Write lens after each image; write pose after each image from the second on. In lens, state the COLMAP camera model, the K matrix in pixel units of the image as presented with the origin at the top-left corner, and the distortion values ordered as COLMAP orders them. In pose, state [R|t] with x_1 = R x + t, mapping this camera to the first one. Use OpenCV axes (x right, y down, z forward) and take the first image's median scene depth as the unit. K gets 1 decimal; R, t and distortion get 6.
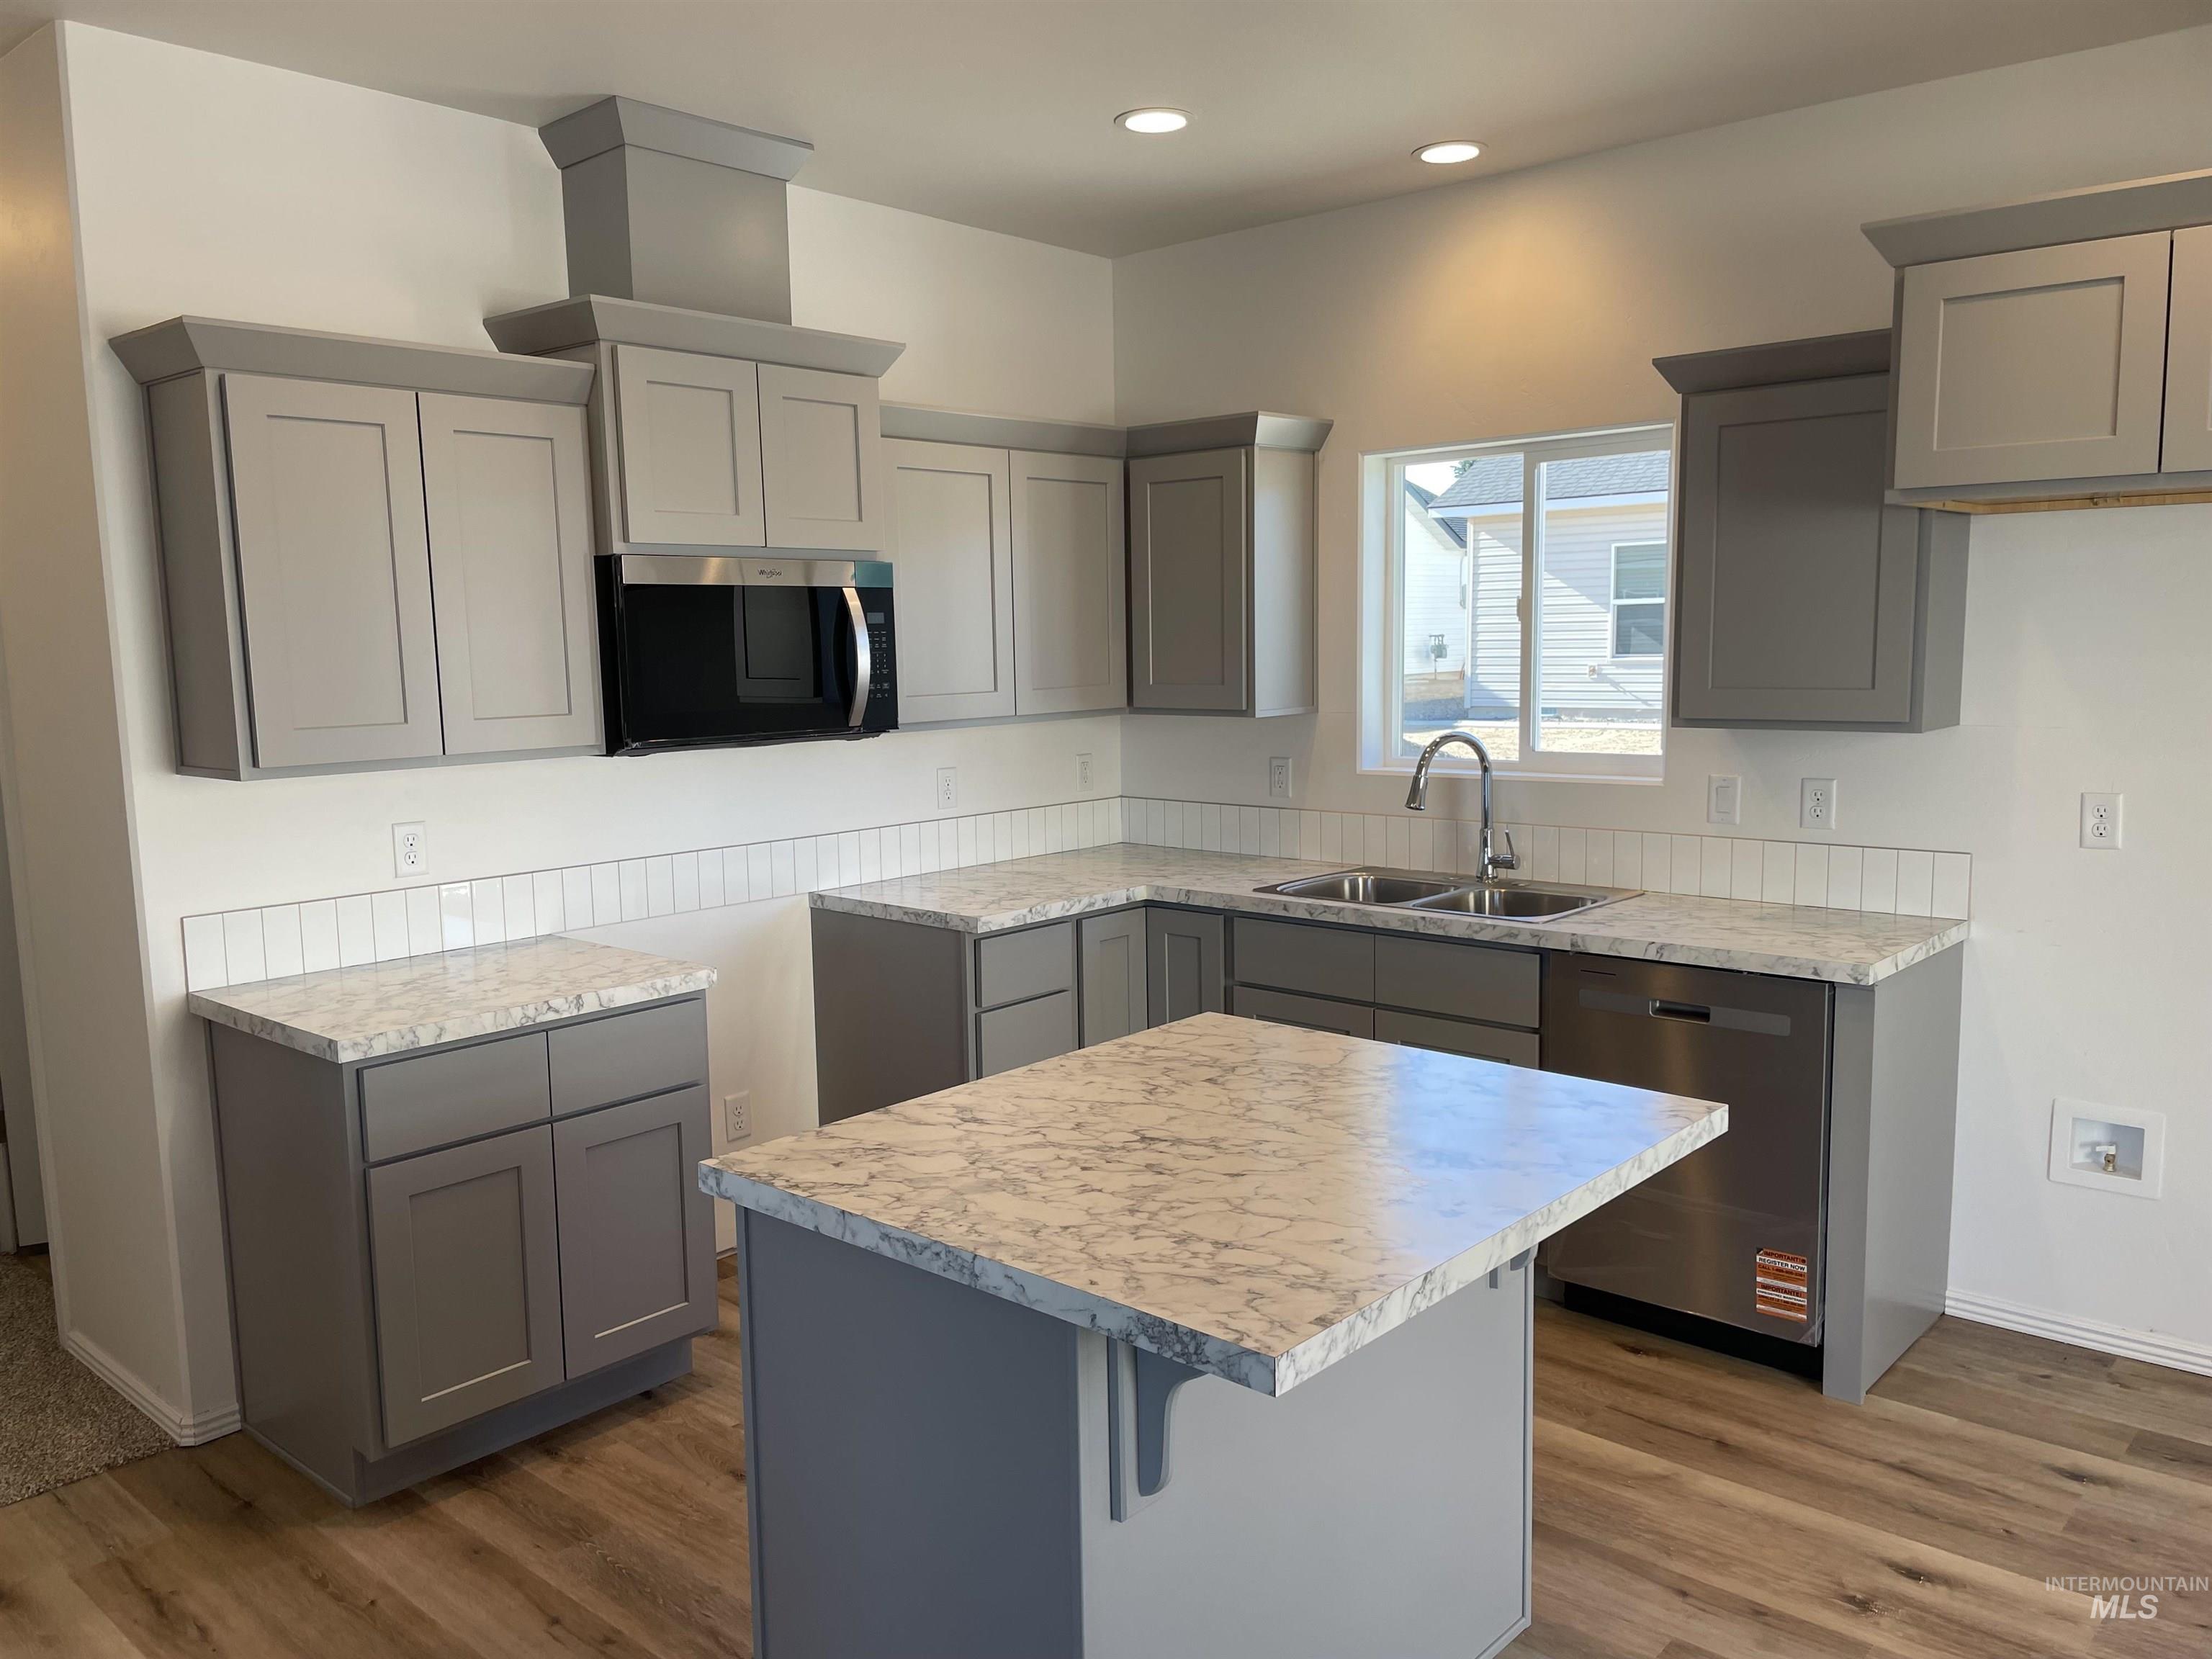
lens RADIAL K [[1688.8, 0, 1106.0], [0, 1688.8, 829.5], [0, 0, 1]] dist [-0.038740, -0.003205]
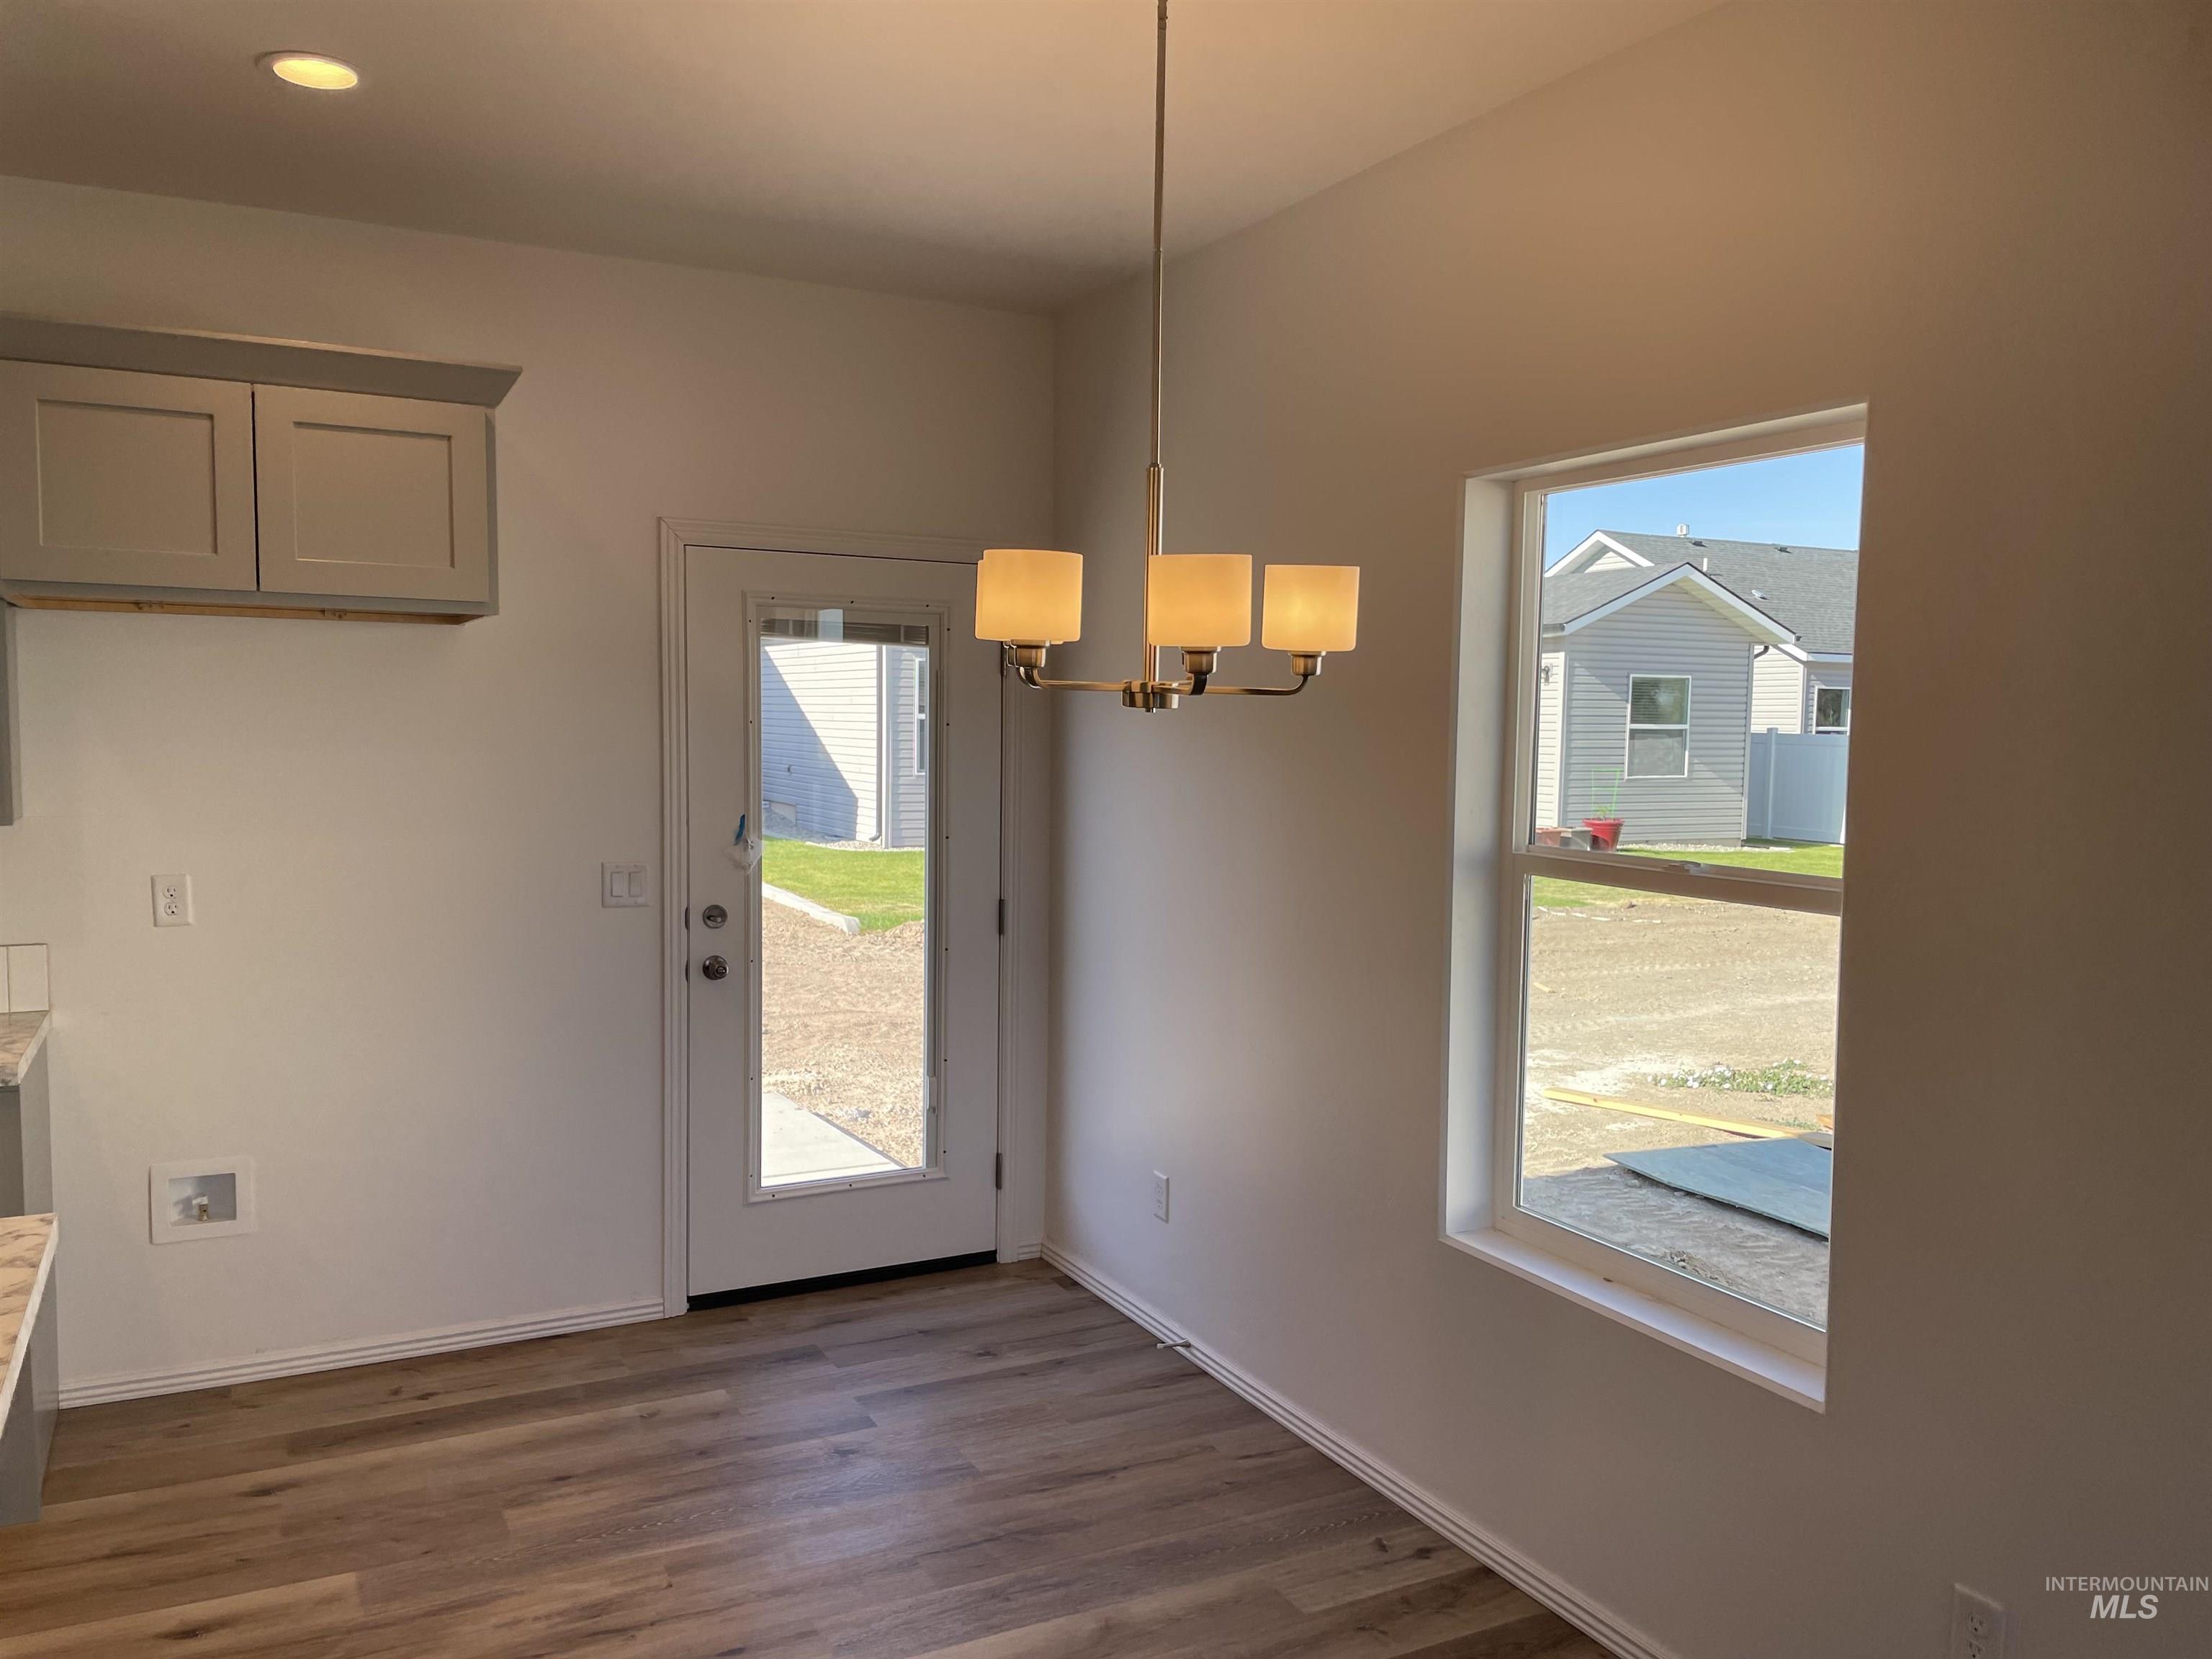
lens RADIAL K [[1643.1, 0, 1106.0], [0, 1643.1, 829.5], [0, 0, 1]] dist [-0.002767, -0.003805]
pose [[0.337870, -0.038915, 0.940388, -0.205647], [0.089657, 0.995932, 0.009001, -0.006442], [-0.936913, 0.081271, 0.339984, 0.061468]]
